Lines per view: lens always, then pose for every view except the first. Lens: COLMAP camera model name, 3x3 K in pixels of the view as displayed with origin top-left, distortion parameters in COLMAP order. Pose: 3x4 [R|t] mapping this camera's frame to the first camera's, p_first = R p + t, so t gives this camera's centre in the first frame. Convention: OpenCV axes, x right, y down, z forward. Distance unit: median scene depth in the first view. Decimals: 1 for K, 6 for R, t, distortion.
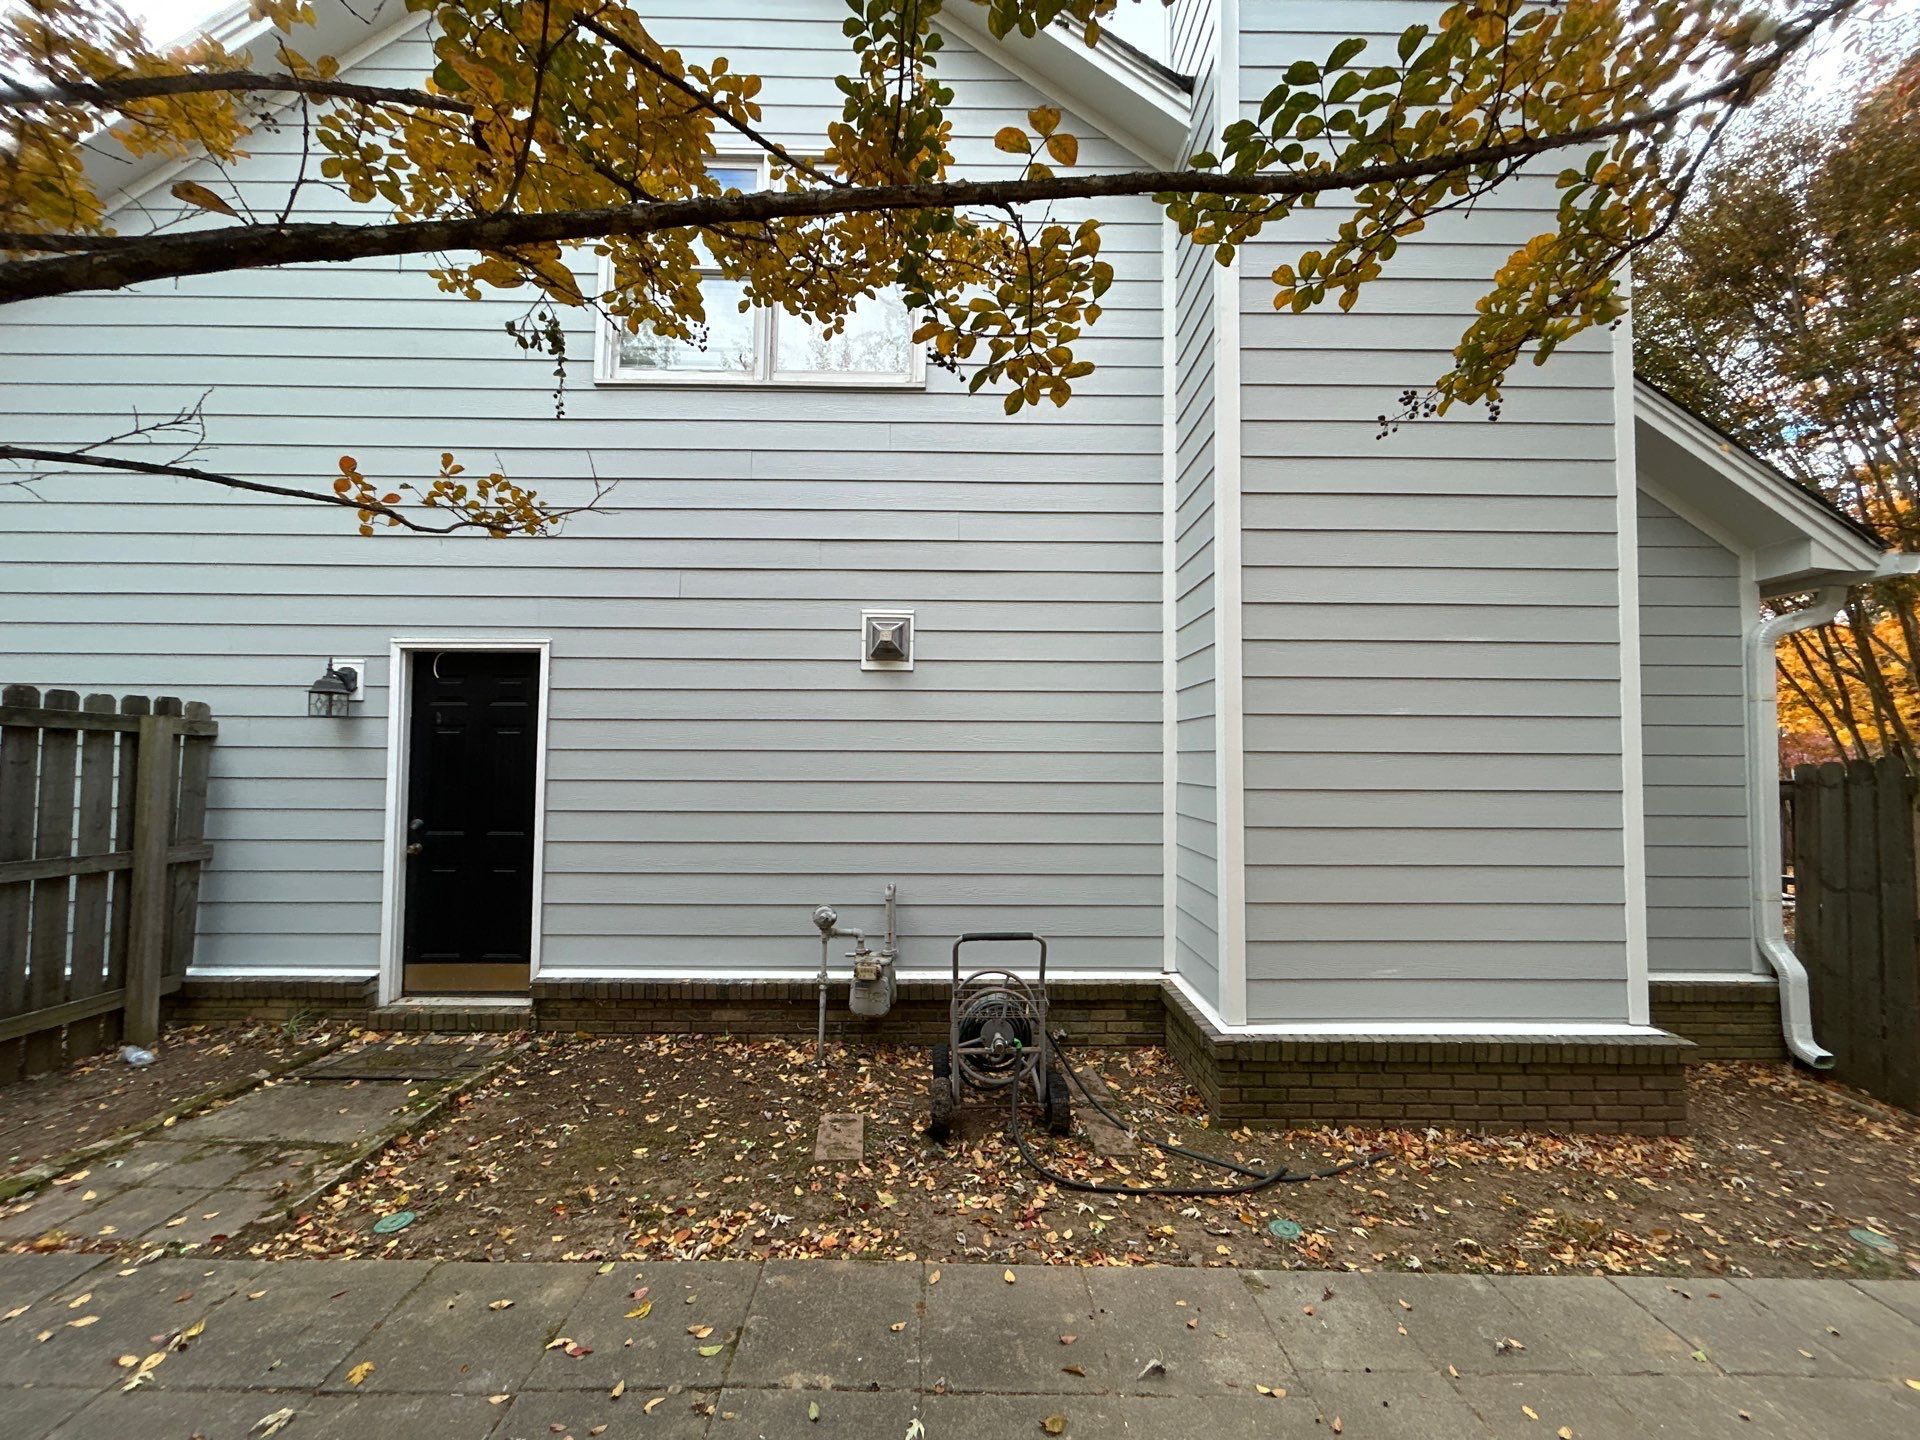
lens RADIAL K [[771.5, 0, 955.7], [0, 771.5, 718.3], [0, 0, 1]] dist [-0.002626, 0.001466]
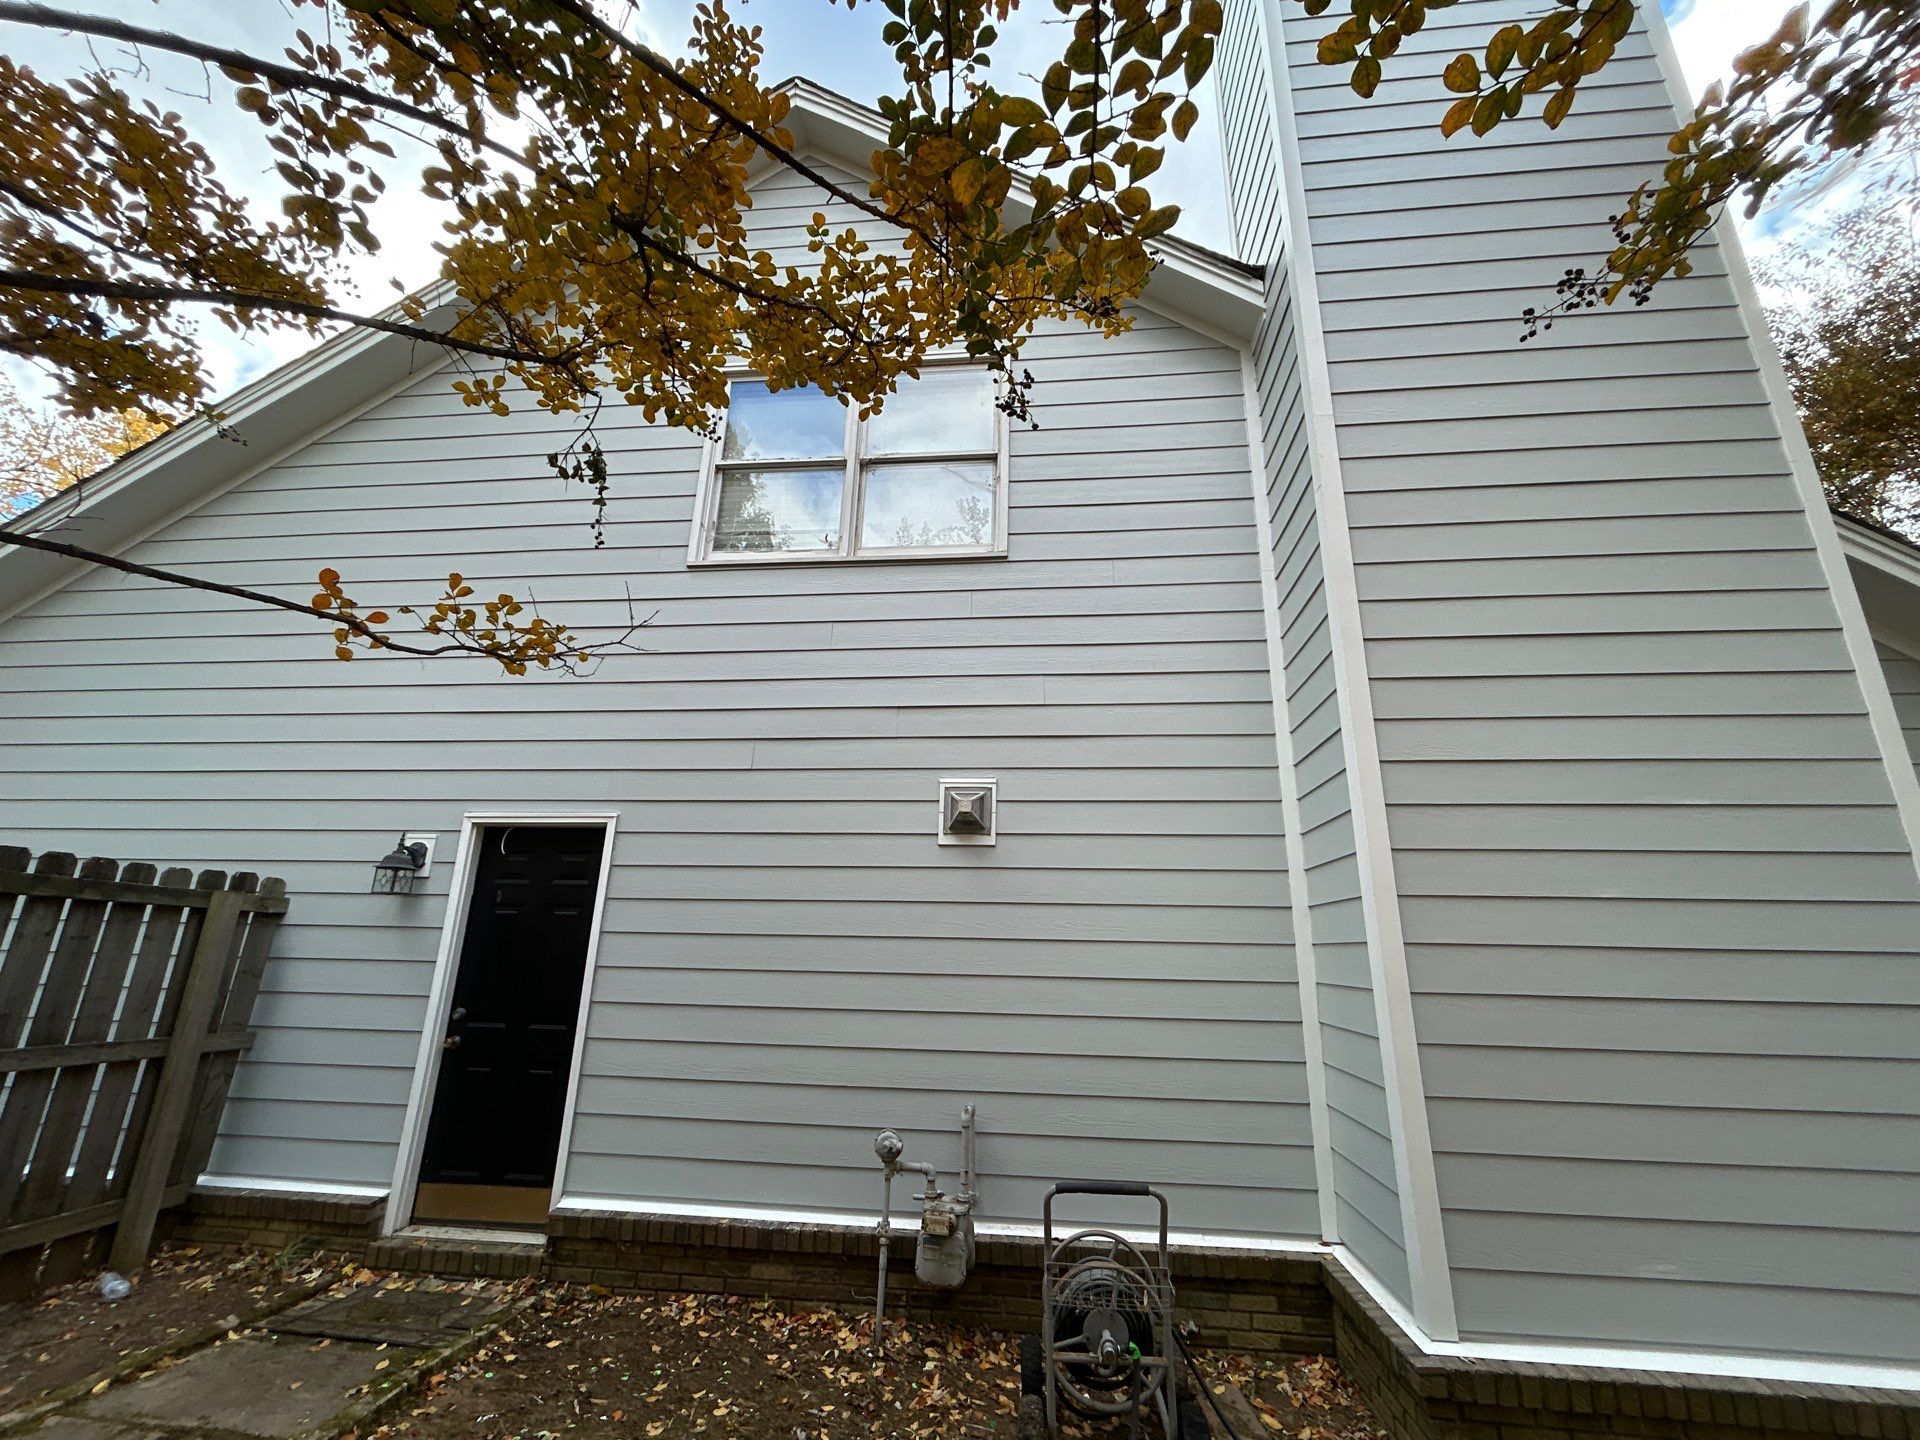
lens RADIAL K [[771.5, 0, 958.4], [0, 771.5, 719.7], [0, 0, 1]] dist [-0.002626, 0.001466]
pose [[0.993093, -0.019898, -0.115635, 0.009174], [-0.008473, 0.970781, -0.239817, 0.012307], [0.117028, 0.239141, 0.963907, 0.104225]]
